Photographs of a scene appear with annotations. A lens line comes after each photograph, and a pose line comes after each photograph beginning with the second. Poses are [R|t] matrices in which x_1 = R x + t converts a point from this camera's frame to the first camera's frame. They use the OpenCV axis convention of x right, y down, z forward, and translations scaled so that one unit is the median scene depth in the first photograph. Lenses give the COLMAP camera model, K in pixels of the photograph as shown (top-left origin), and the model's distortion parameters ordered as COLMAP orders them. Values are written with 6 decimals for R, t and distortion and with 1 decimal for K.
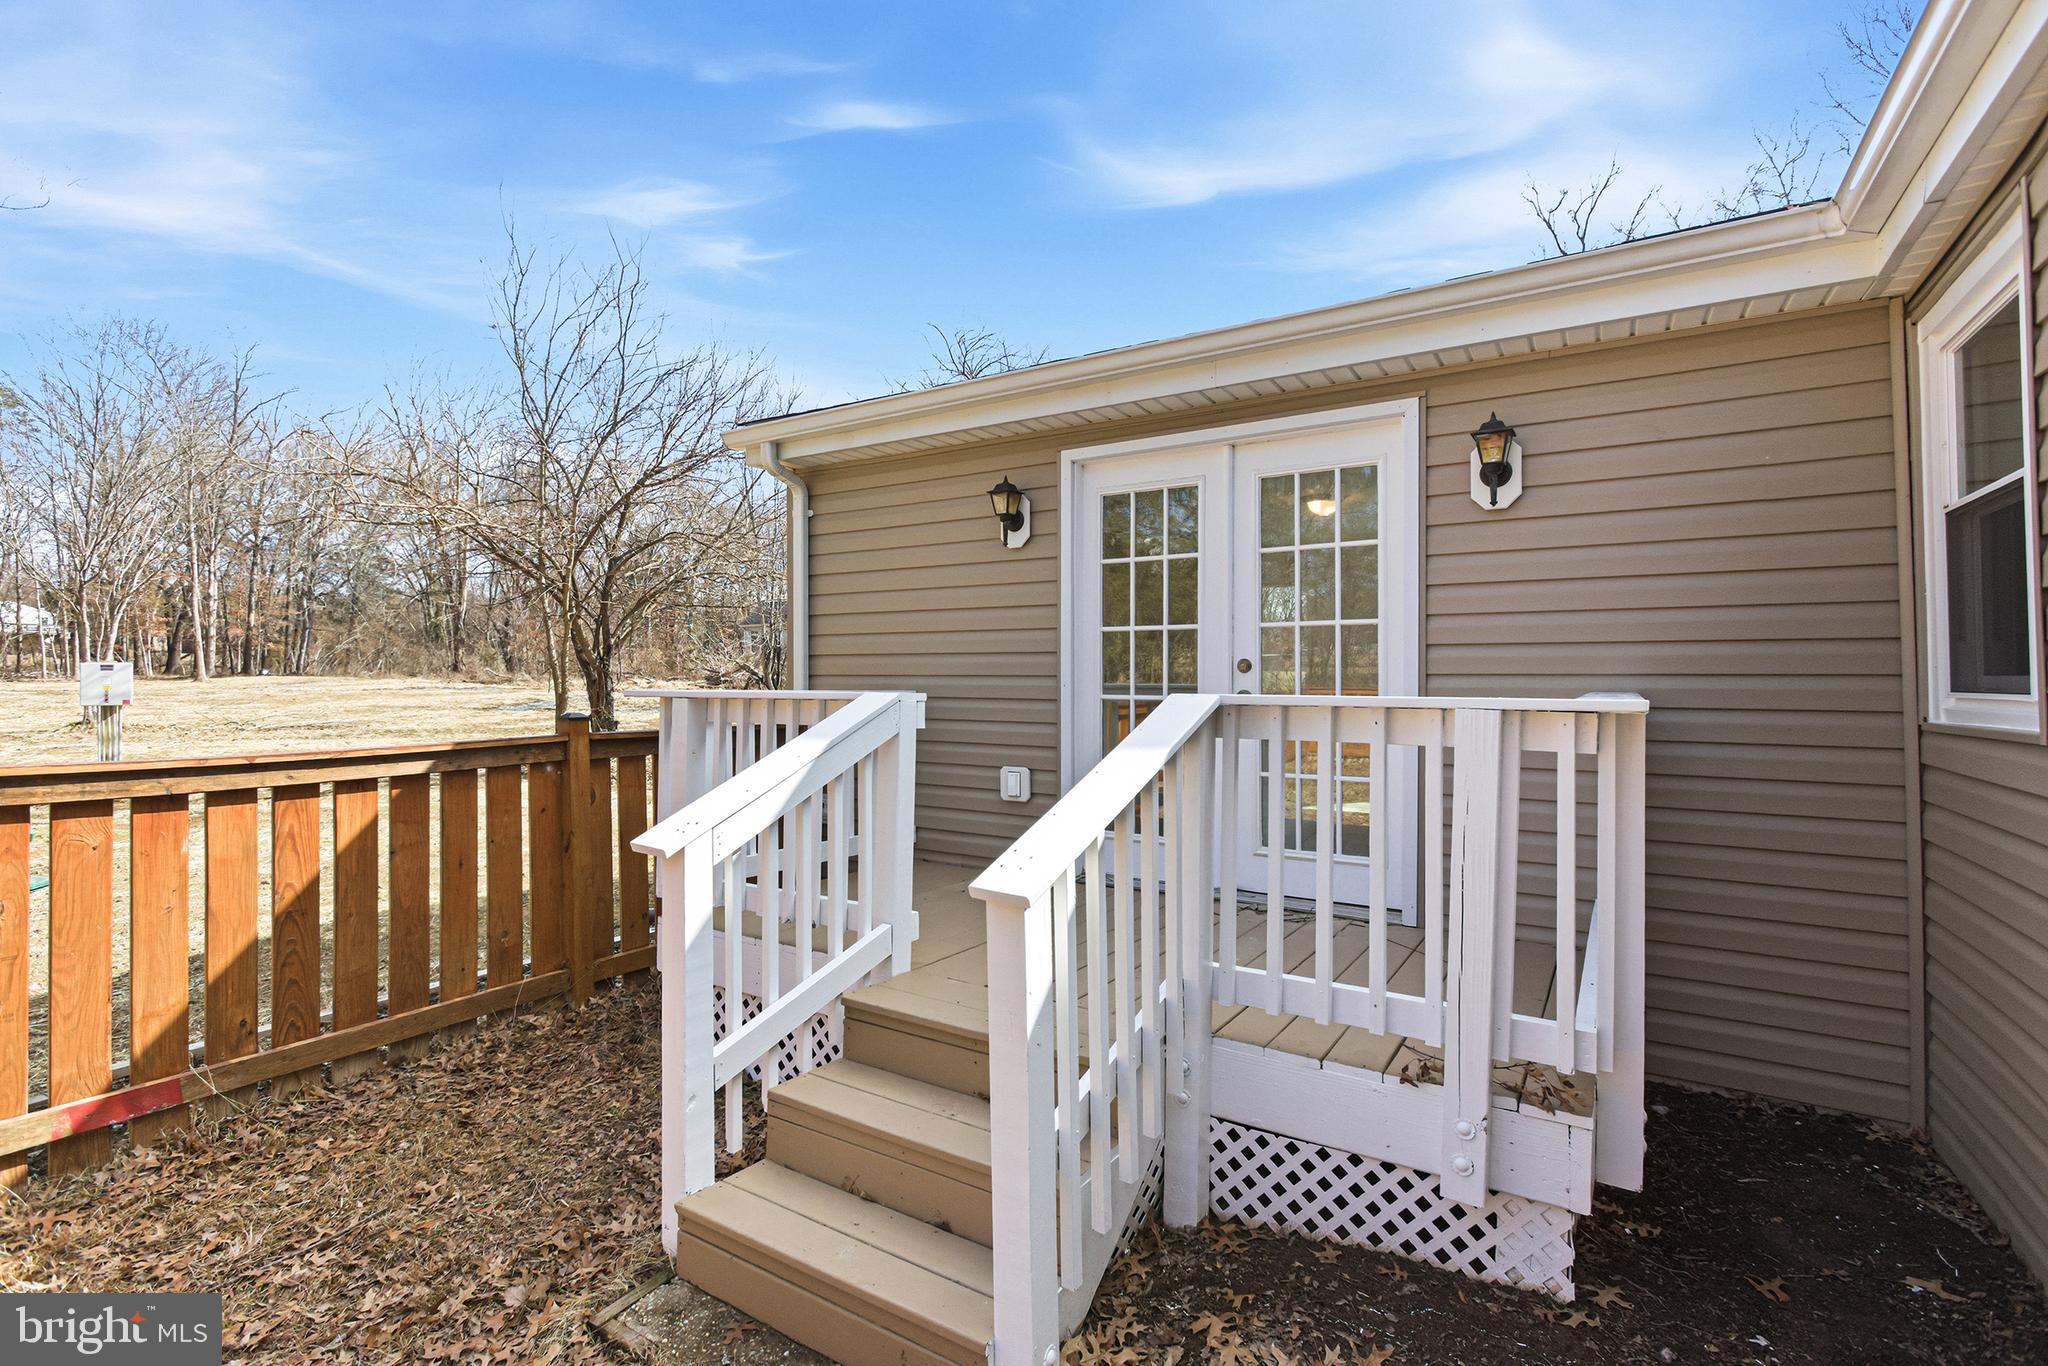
lens RADIAL K [[933.0, 0, 1024.0], [0, 933.0, 683.0], [0, 0, 1]] dist [-0.002498, -0.000240]
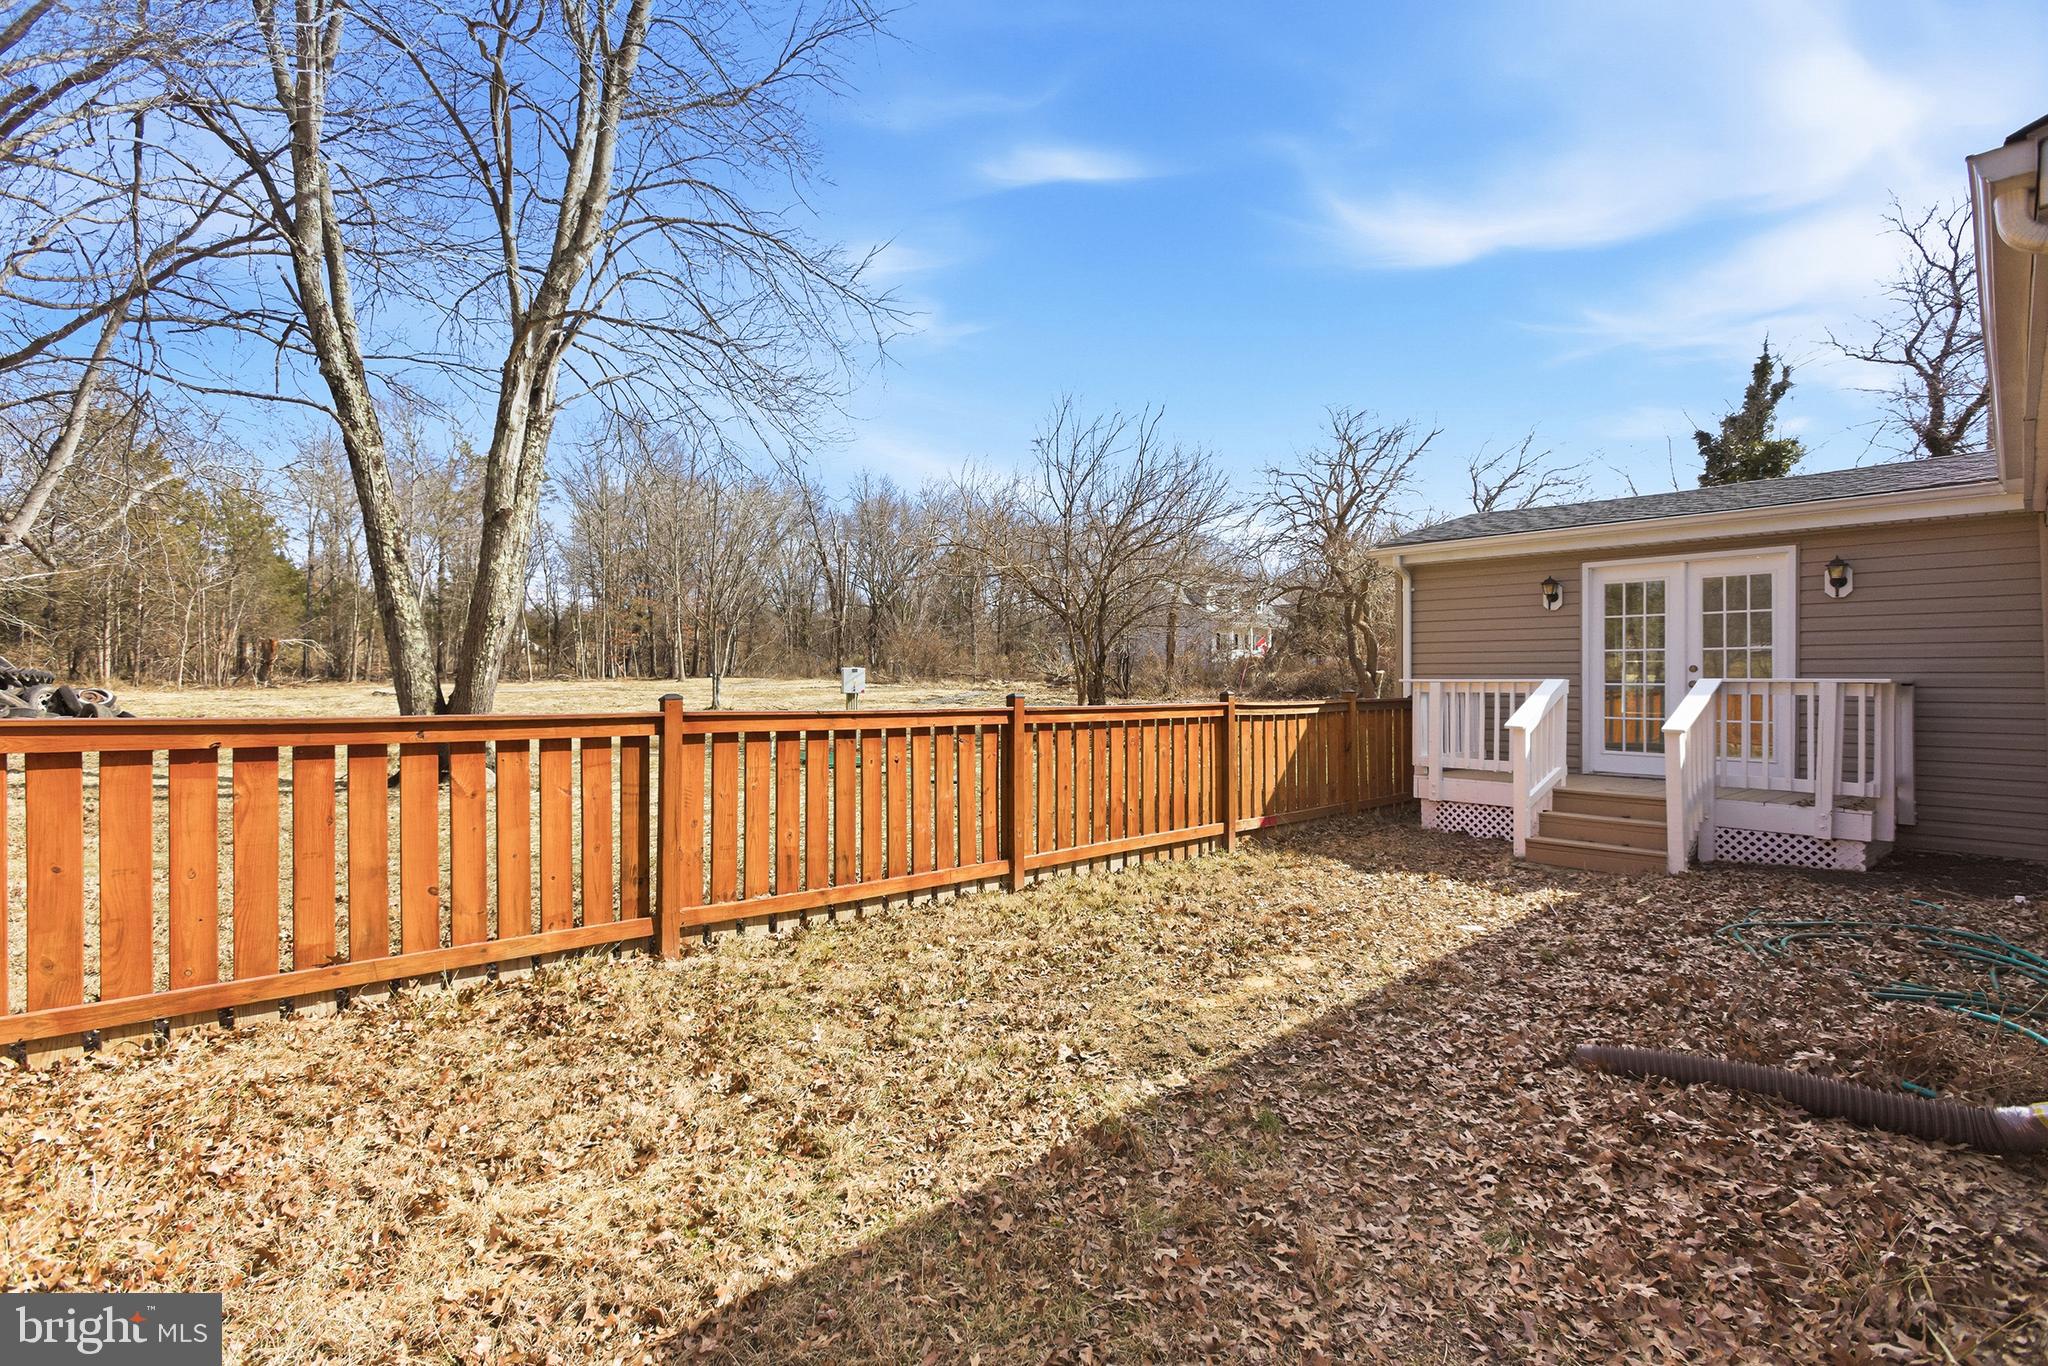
lens RADIAL K [[903.6, 0, 1024.0], [0, 903.6, 683.0], [0, 0, 1]] dist [-0.001598, -0.000152]
pose [[0.961631, 0.000738, -0.274346, -0.768084], [-0.001497, 0.999996, -0.002556, 0.025258], [0.274342, 0.002869, 0.961628, -1.594449]]
